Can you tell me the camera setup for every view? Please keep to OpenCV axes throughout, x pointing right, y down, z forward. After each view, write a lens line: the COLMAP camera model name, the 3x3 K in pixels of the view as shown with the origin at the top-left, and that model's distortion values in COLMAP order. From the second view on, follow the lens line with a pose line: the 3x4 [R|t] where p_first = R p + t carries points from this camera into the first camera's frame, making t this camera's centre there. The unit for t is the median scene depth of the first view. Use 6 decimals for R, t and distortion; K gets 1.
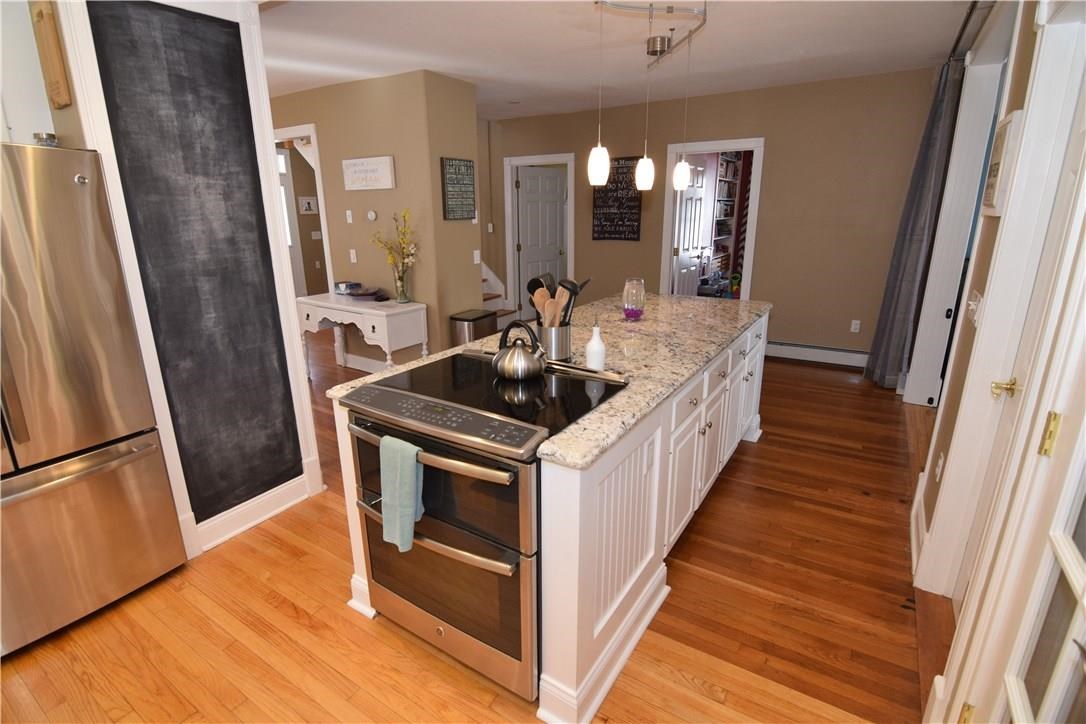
lens RADIAL K [[524.5, 0, 538.8], [0, 524.5, 358.7], [0, 0, 1]] dist [-0.009371, -0.007771]
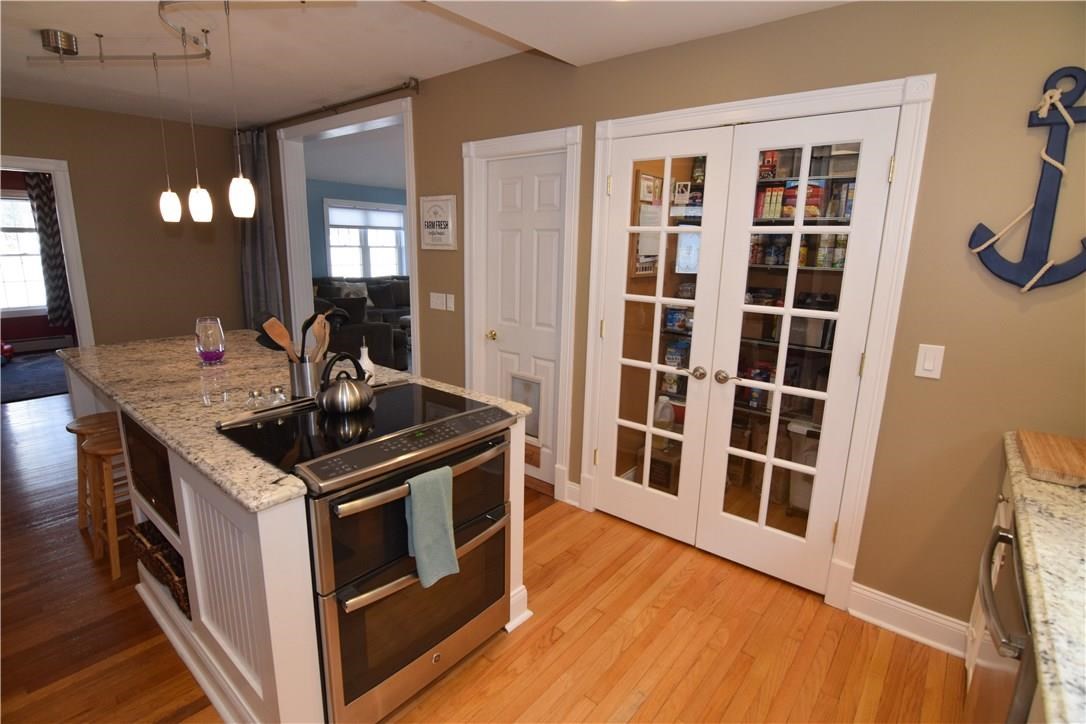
lens RADIAL K [[524.5, 0, 541.6], [0, 524.5, 359.4], [0, 0, 1]] dist [-0.009371, -0.007771]
pose [[0.111779, -0.199491, 0.973503, -0.818201], [0.257450, 0.952009, 0.165526, -0.109523], [-0.959805, 0.232126, 0.157773, 0.409801]]
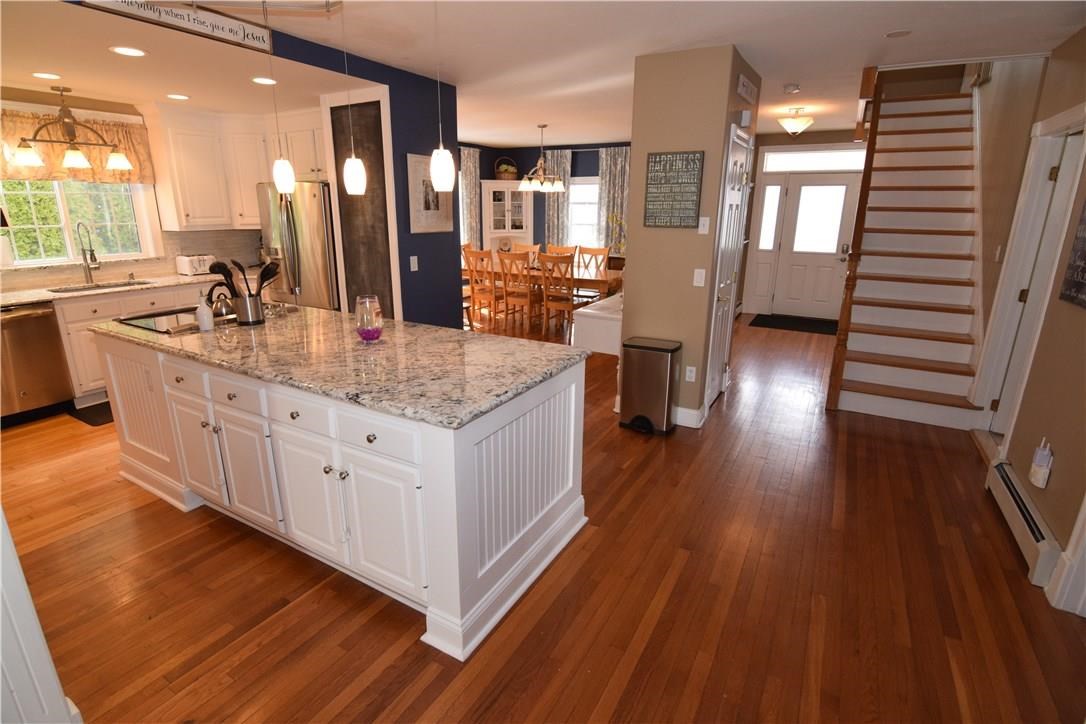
lens RADIAL K [[524.5, 0, 535.0], [0, 524.5, 359.0], [0, 0, 1]] dist [-0.009371, -0.007771]
pose [[0.050171, 0.287455, -0.956479, 1.352466], [-0.284915, 0.922009, 0.262151, -0.463088], [0.957239, 0.259363, 0.128159, 1.503657]]
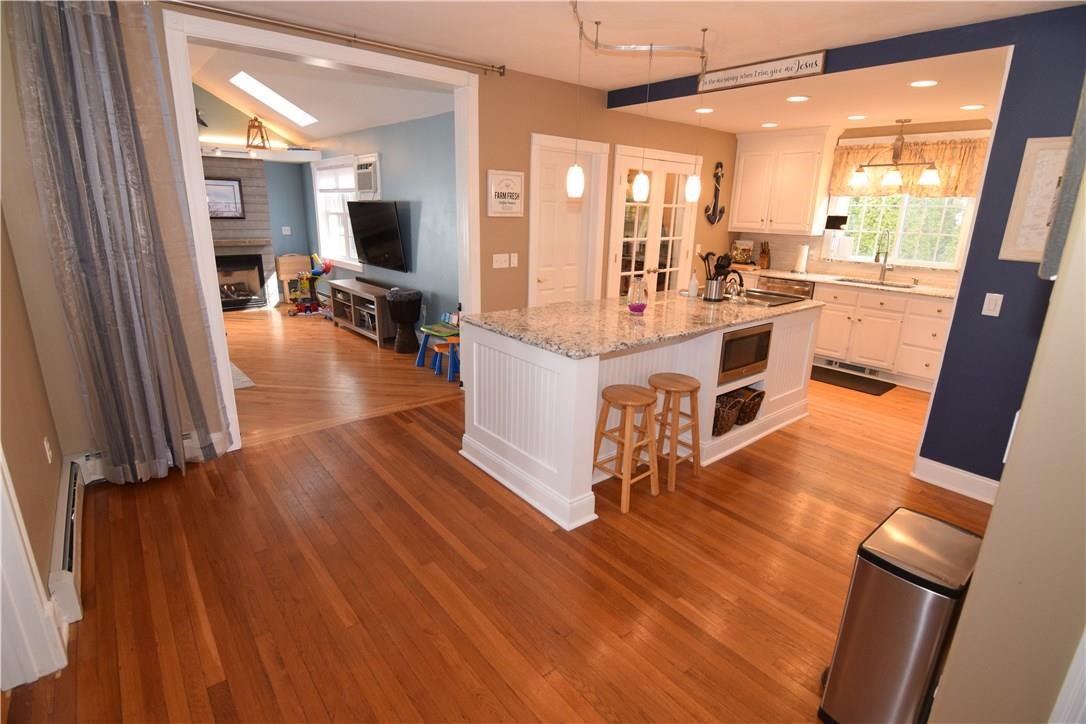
lens RADIAL K [[524.5, 0, 536.6], [0, 524.5, 358.5], [0, 0, 1]] dist [-0.009371, -0.007771]
pose [[-0.951433, -0.092407, 0.293660, 0.054914], [0.075767, 0.854262, 0.514292, -0.773953], [-0.298387, 0.511564, -0.805772, 2.646098]]
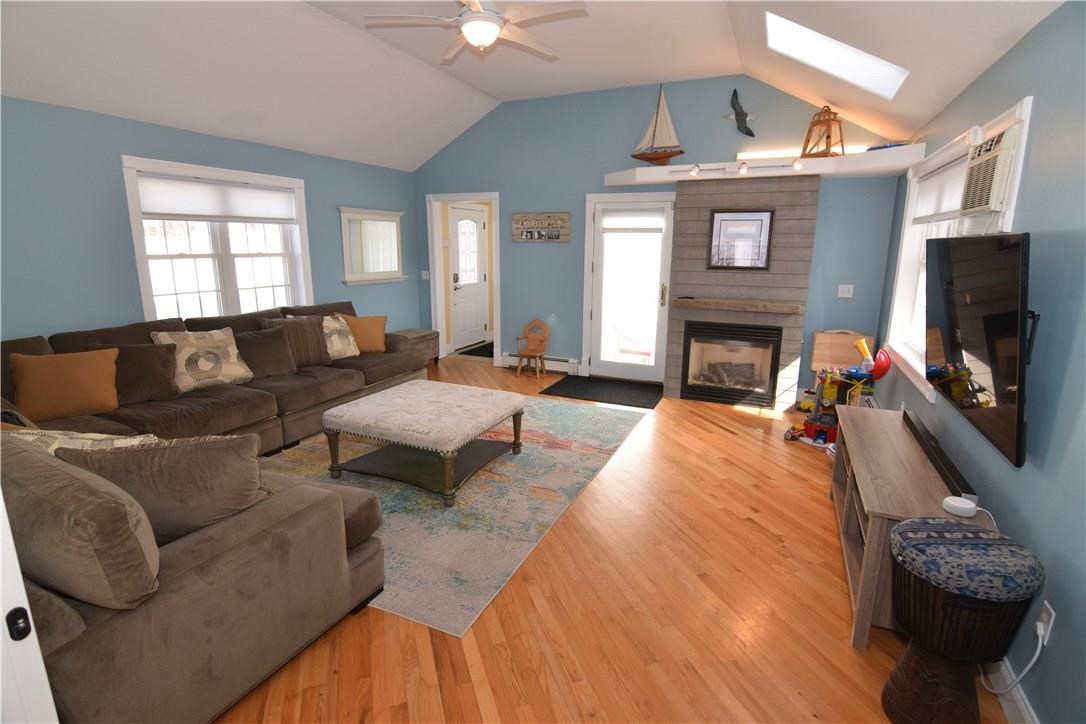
lens RADIAL K [[524.5, 0, 538.4], [0, 524.5, 360.5], [0, 0, 1]] dist [-0.009371, -0.007771]
pose [[-0.115191, -0.200675, 0.972862, 0.854806], [0.271602, 0.935699, 0.225168, -0.353640], [-0.955491, 0.290168, -0.053281, 1.172340]]
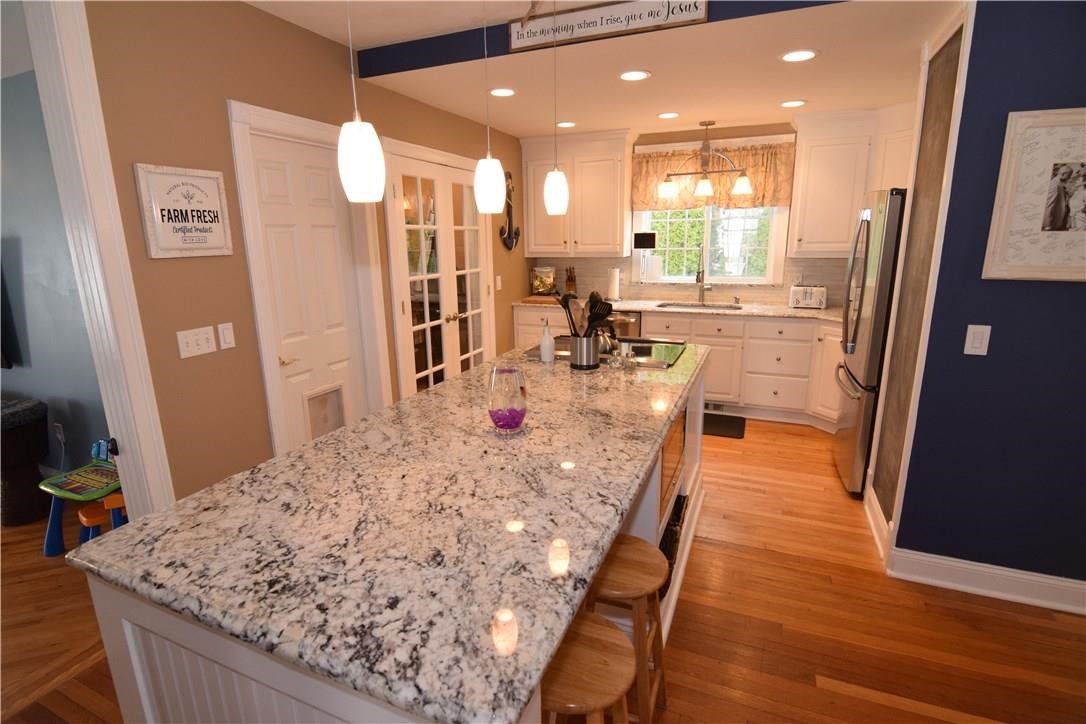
lens RADIAL K [[524.5, 0, 537.0], [0, 524.5, 359.5], [0, 0, 1]] dist [-0.009371, -0.007771]
pose [[-0.985726, 0.065713, -0.155004, 0.303059], [-0.018526, 0.872752, 0.487812, -0.560967], [0.167336, 0.483721, -0.859077, 1.914004]]
